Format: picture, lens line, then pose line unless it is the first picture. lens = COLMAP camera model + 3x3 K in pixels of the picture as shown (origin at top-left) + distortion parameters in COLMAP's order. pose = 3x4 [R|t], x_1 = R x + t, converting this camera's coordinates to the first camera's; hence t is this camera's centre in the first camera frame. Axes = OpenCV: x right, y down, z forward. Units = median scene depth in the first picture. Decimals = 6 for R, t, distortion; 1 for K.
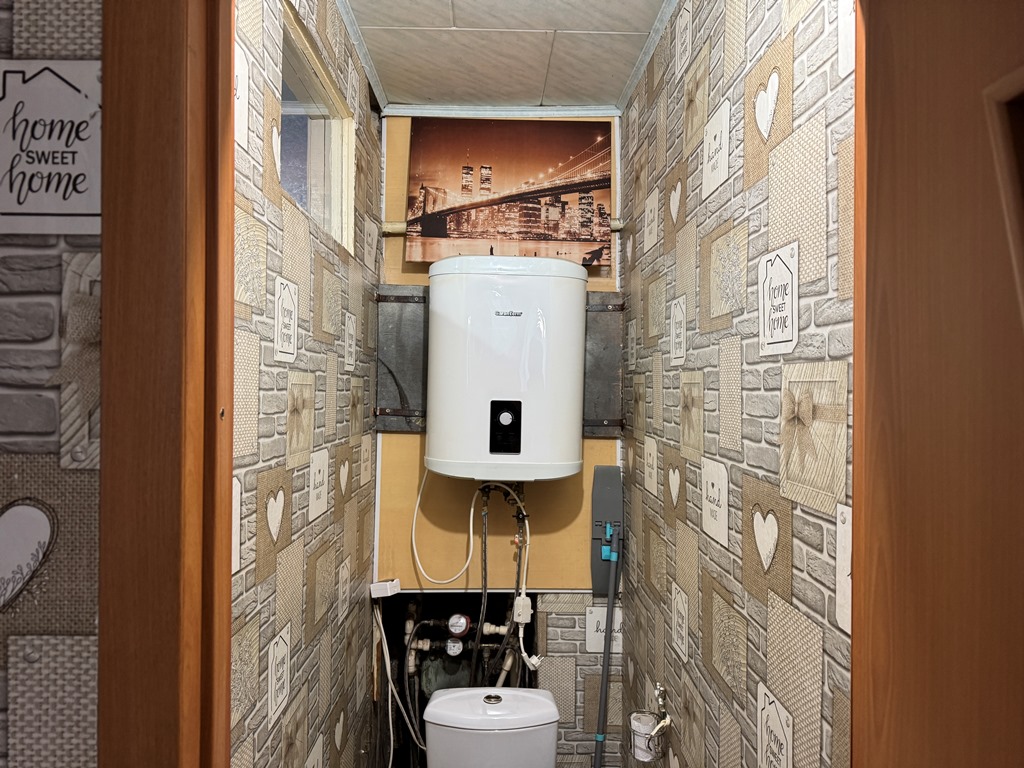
lens RADIAL K [[721.2, 0, 514.1], [0, 721.2, 380.7], [0, 0, 1]] dist [0.089083, -0.081431]
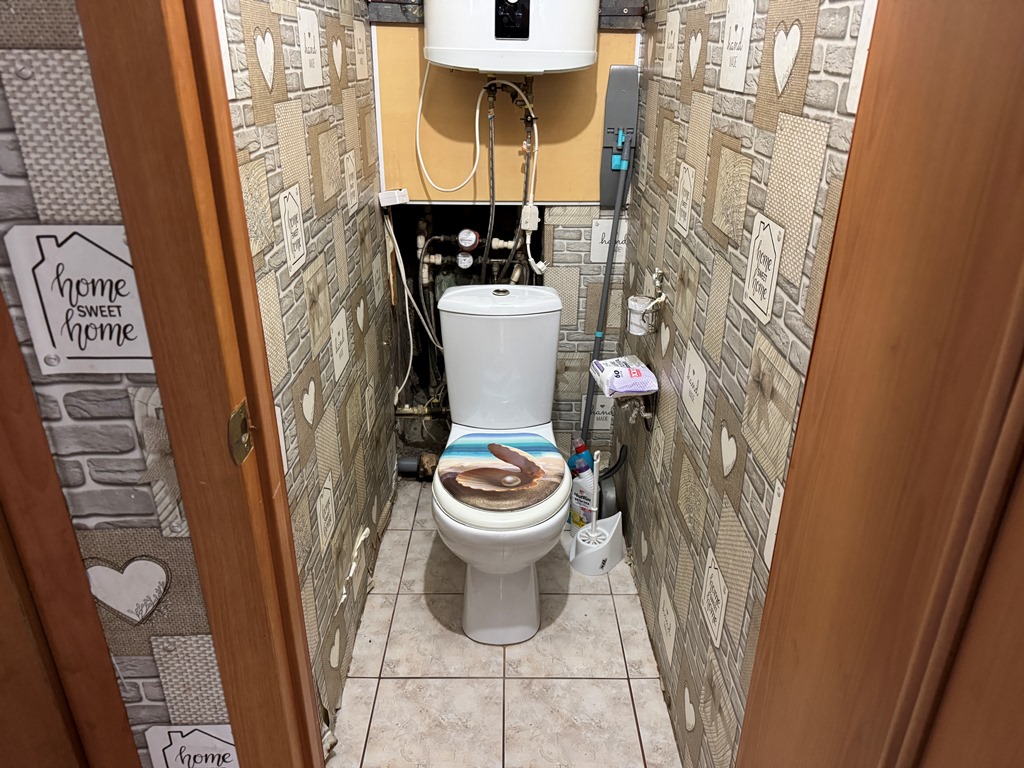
lens RADIAL K [[721.2, 0, 514.1], [0, 721.2, 380.7], [0, 0, 1]] dist [0.089083, -0.081431]
pose [[0.999877, 0.006553, -0.014260, 0.005357], [-0.000025, 0.909315, 0.416108, 0.098657], [0.015694, -0.416057, 0.909203, -0.017045]]
